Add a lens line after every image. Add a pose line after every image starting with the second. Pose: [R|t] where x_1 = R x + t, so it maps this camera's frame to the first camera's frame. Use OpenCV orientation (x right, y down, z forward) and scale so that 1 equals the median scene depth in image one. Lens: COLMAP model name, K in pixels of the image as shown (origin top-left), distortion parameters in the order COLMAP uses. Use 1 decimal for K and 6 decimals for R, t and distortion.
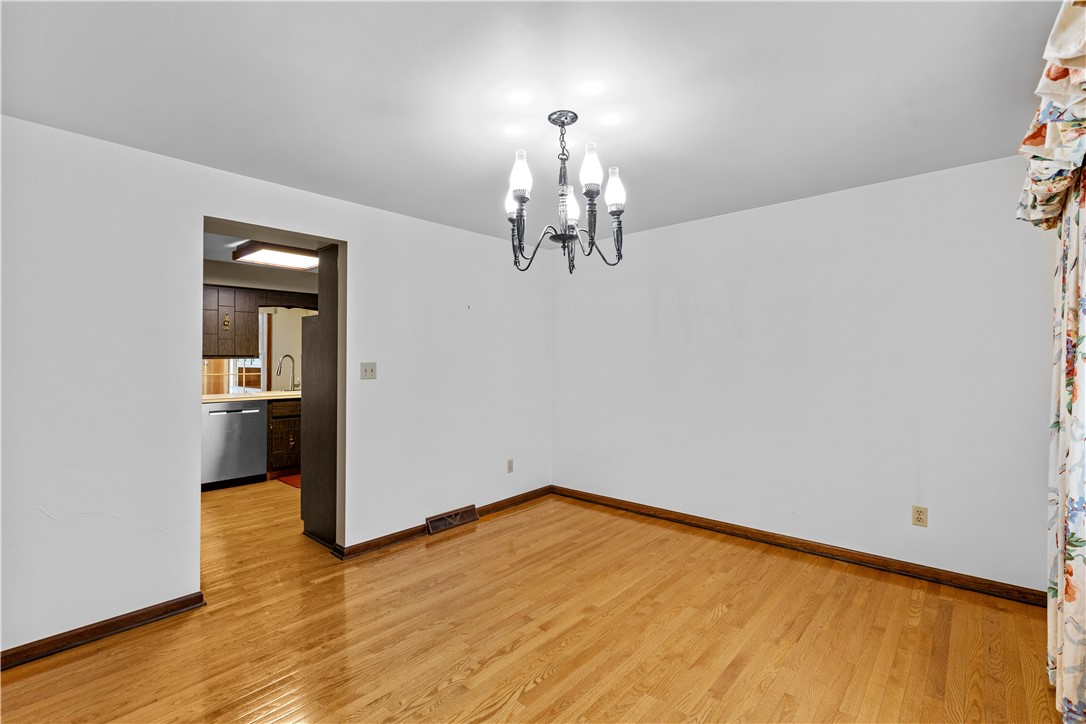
lens RADIAL K [[490.2, 0, 546.4], [0, 490.2, 362.0], [0, 0, 1]] dist [-0.013038, 0.000238]
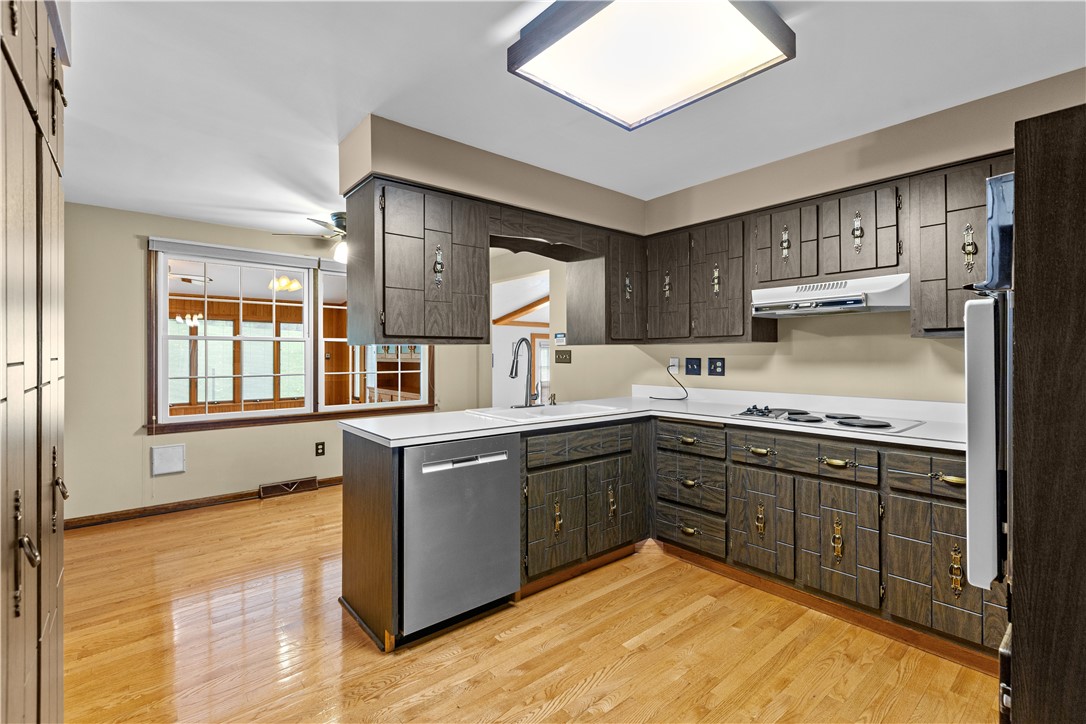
lens RADIAL K [[490.2, 0, 540.3], [0, 490.2, 357.4], [0, 0, 1]] dist [-0.013038, 0.000238]
pose [[0.988305, -0.004731, -0.152414, -0.477569], [0.005327, 0.999980, 0.003499, 0.005235], [0.152394, -0.004270, 0.988311, 0.539395]]
